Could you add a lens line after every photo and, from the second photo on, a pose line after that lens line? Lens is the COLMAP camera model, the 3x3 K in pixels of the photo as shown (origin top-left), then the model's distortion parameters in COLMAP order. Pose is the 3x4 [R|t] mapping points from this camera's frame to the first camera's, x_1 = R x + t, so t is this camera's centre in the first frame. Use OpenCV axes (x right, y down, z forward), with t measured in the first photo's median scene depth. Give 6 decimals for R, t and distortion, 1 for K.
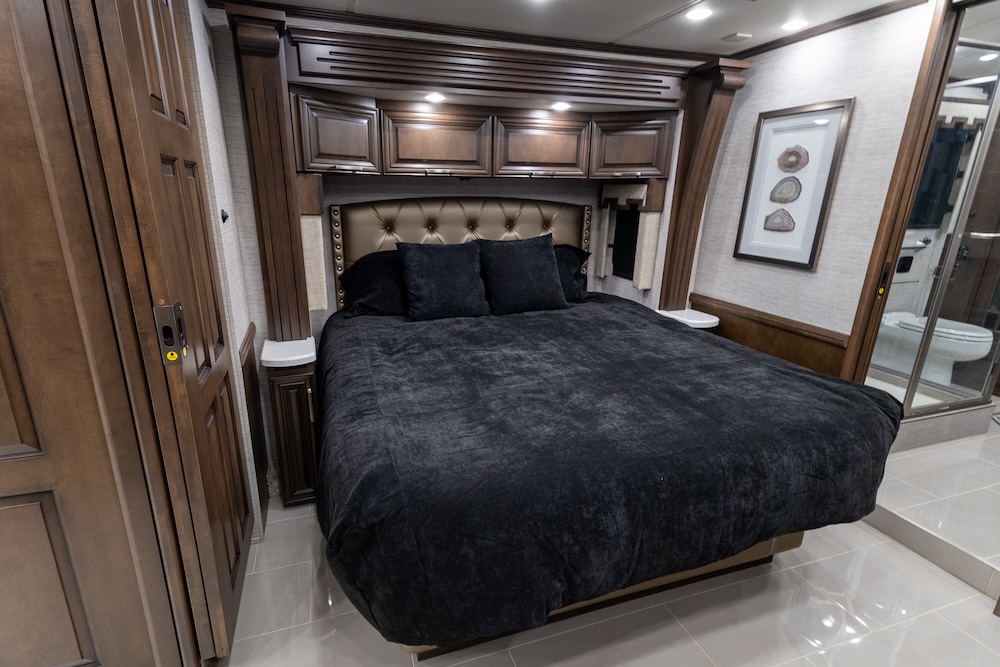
lens RADIAL K [[471.9, 0, 531.9], [0, 471.9, 338.6], [0, 0, 1]] dist [0.001881, -0.001001]
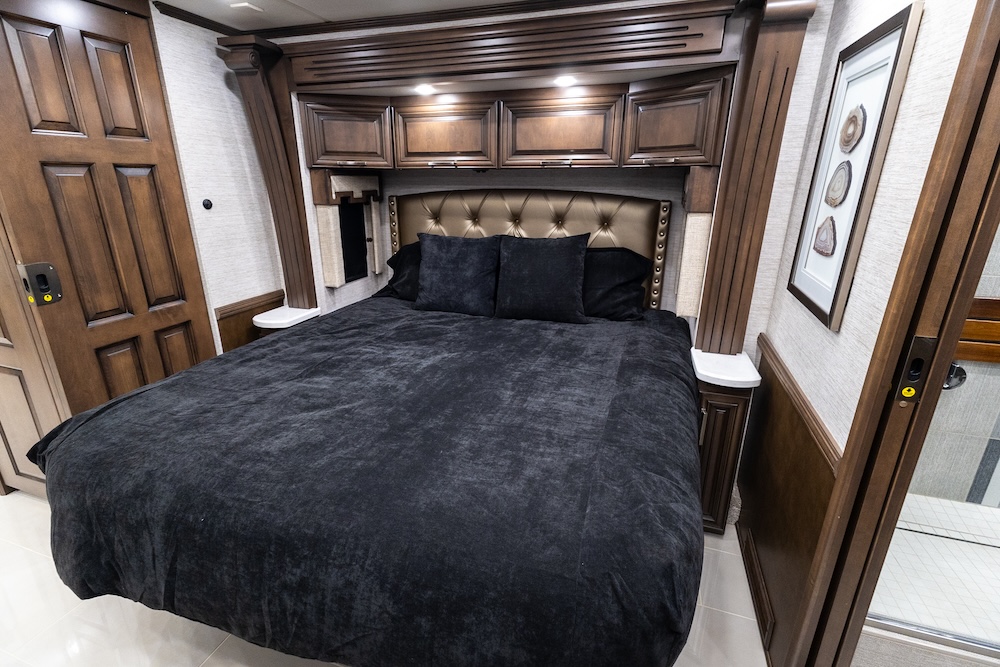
lens RADIAL K [[471.9, 0, 495.2], [0, 471.9, 338.9], [0, 0, 1]] dist [0.001881, -0.001001]
pose [[0.793231, 0.192196, -0.577794, 0.504286], [-0.178134, 0.980614, 0.081635, -0.089404], [0.582283, 0.038169, 0.812090, 0.258731]]
